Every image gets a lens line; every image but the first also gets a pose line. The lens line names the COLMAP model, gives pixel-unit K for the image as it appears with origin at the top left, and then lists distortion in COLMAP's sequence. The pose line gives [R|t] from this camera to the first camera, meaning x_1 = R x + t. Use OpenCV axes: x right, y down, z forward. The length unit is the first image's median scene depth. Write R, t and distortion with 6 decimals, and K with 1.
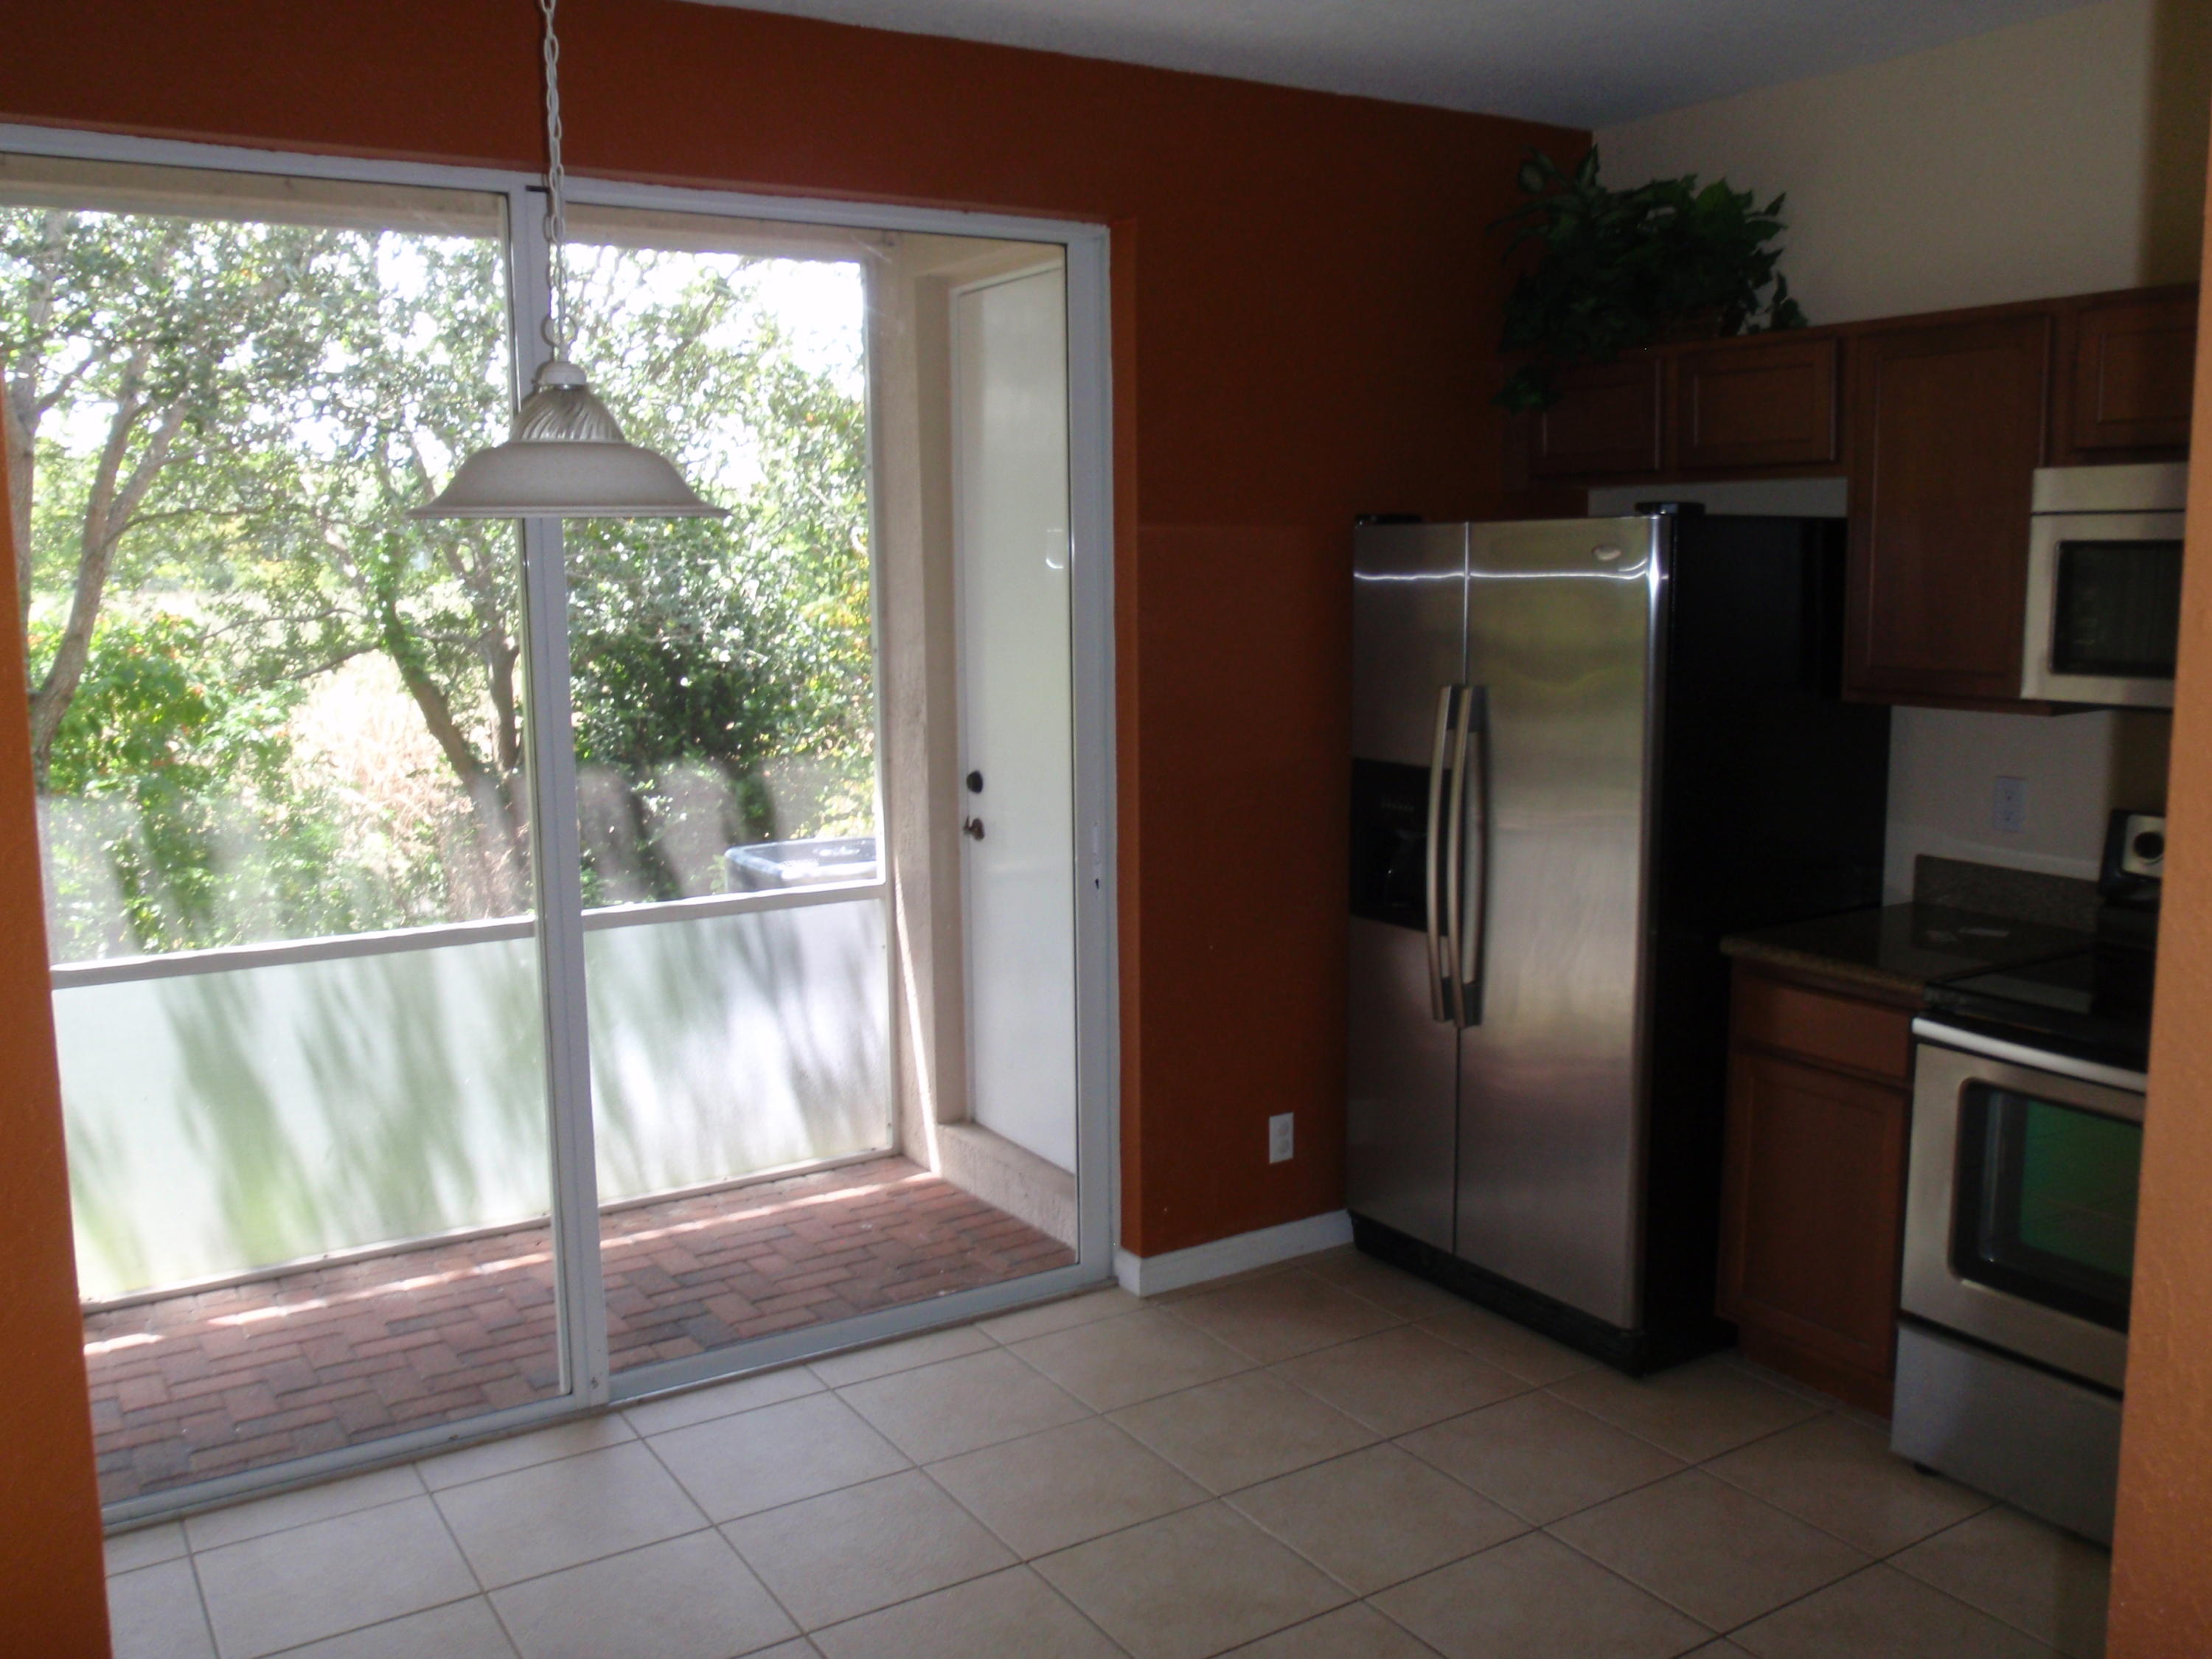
lens RADIAL K [[1864.6, 0, 1106.5], [0, 1864.6, 825.8], [0, 0, 1]] dist [-0.053361, 0.006410]
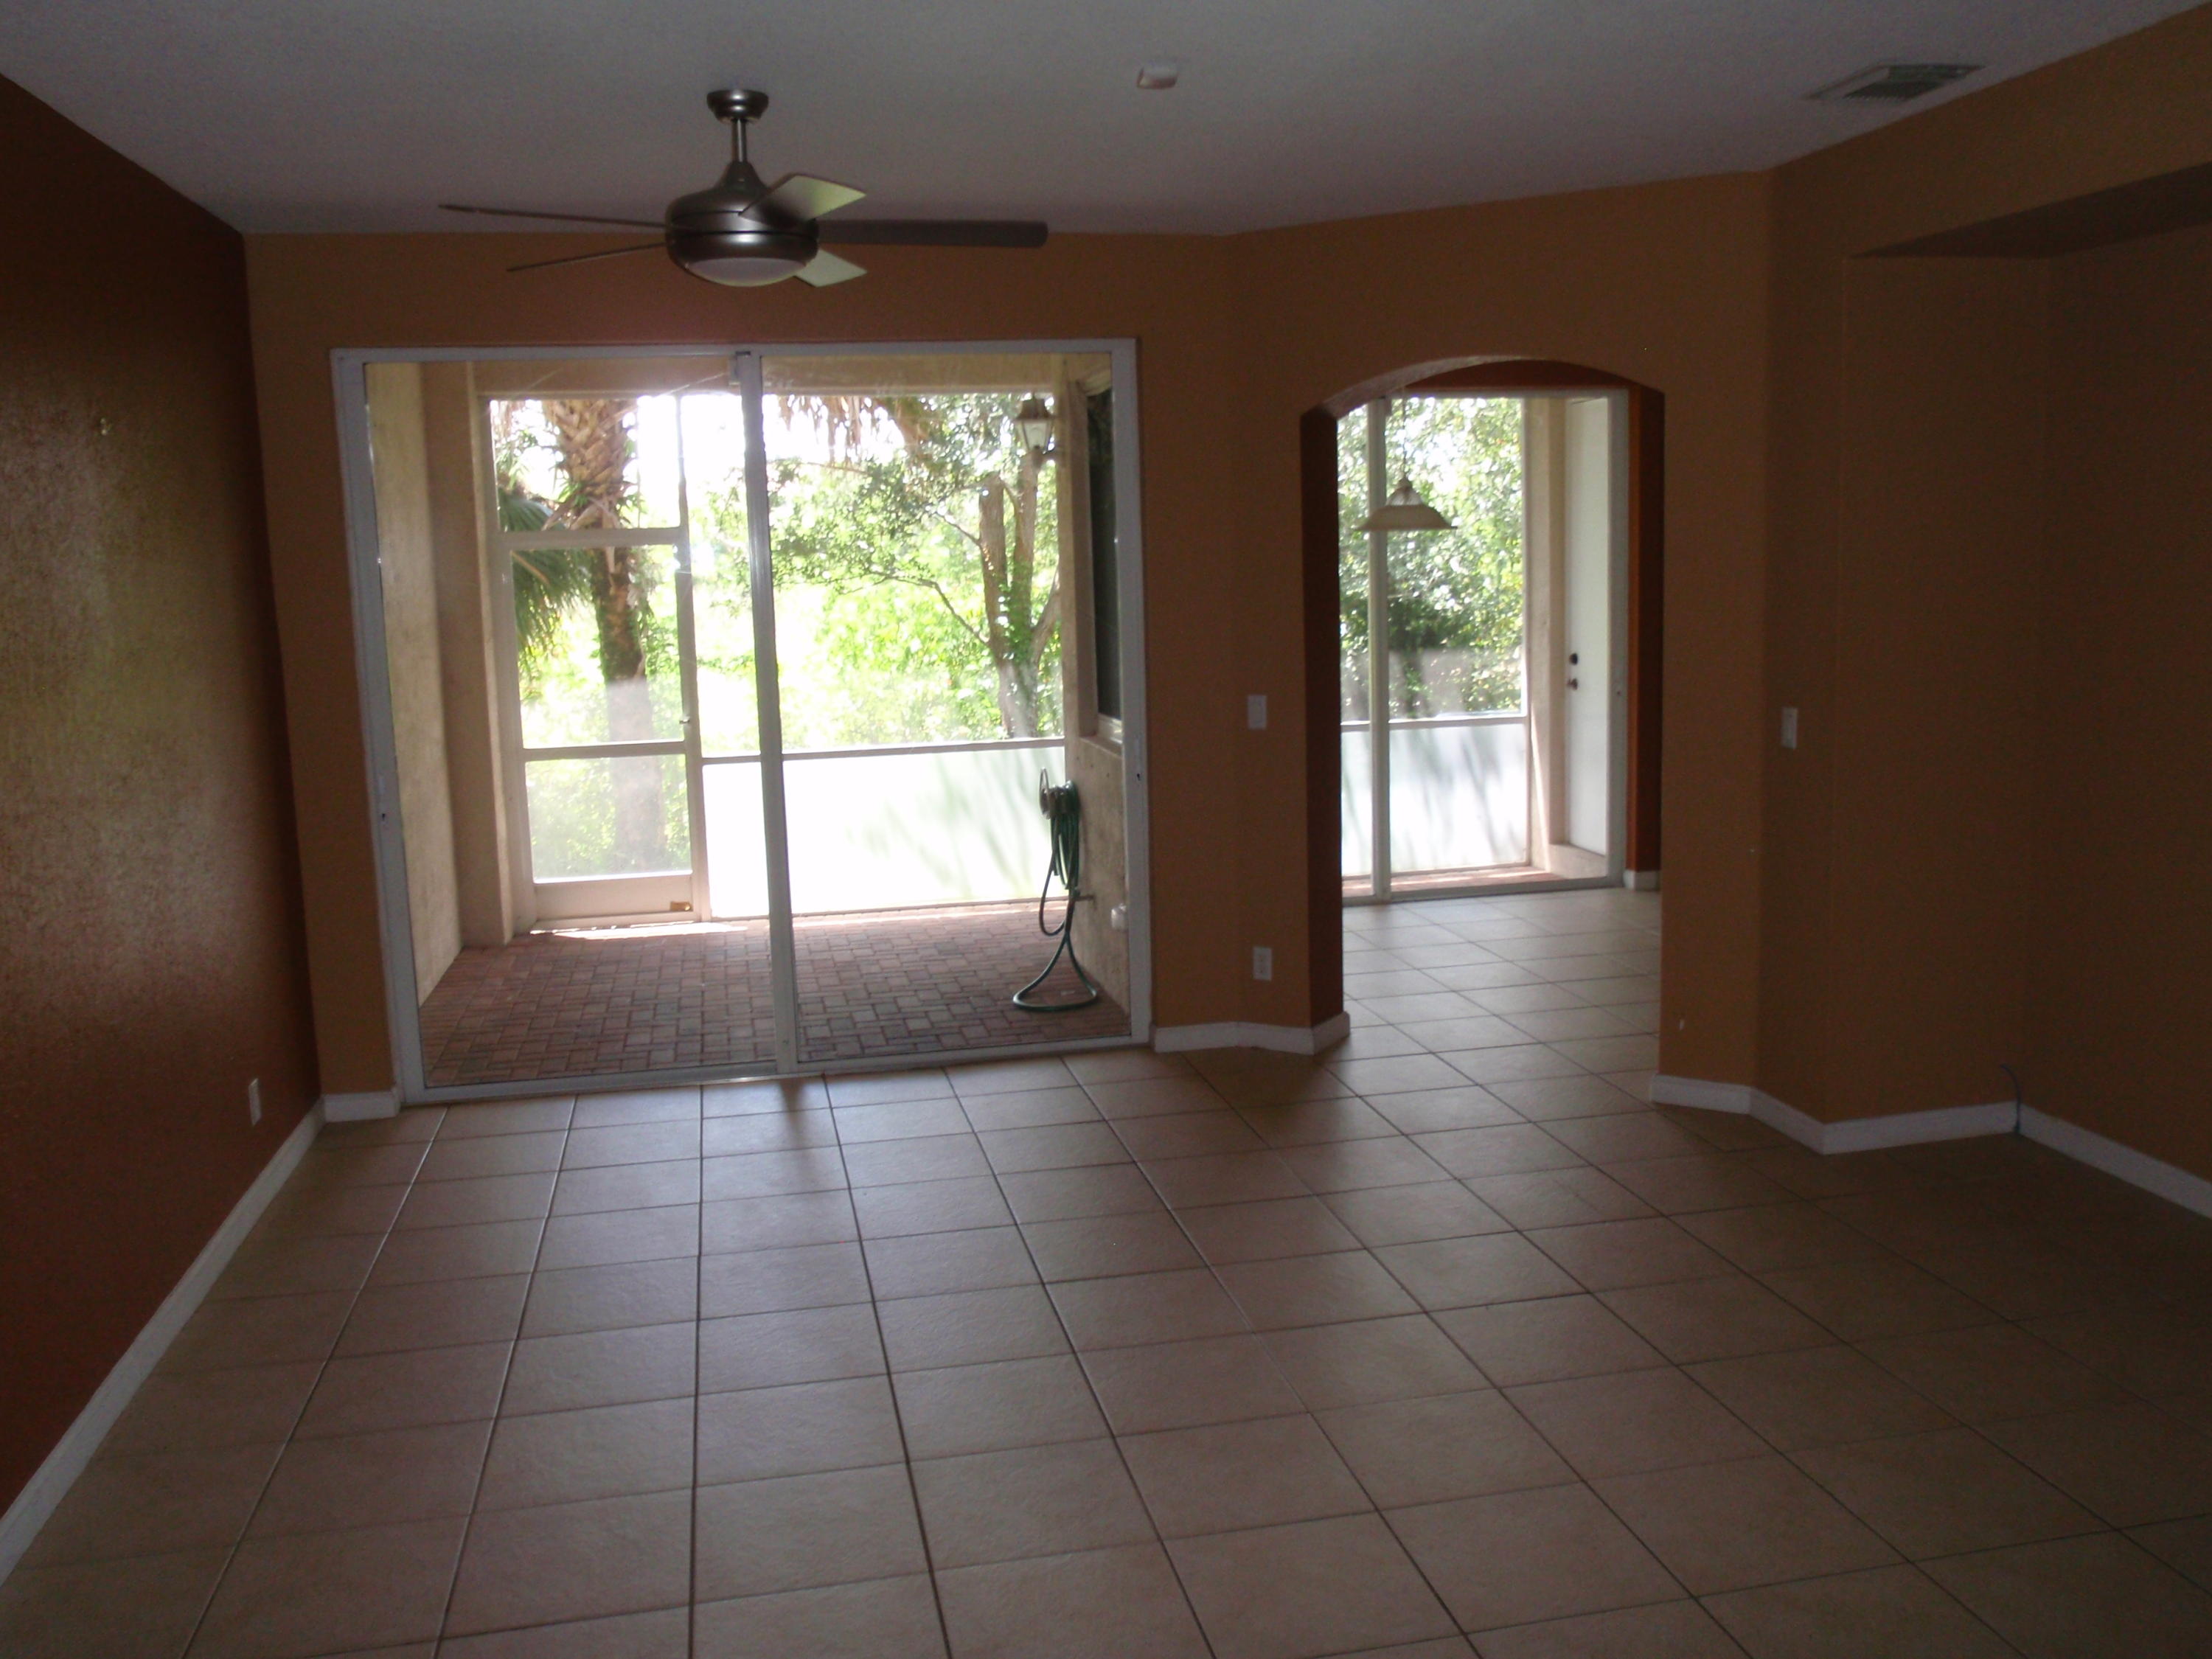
lens RADIAL K [[1864.6, 0, 1113.1], [0, 1864.6, 827.8], [0, 0, 1]] dist [-0.053361, 0.006410]
pose [[0.935182, 0.034050, -0.352527, 0.153367], [-0.030864, 0.999416, 0.014656, 0.126906], [0.352820, -0.002826, 0.935687, -0.880307]]
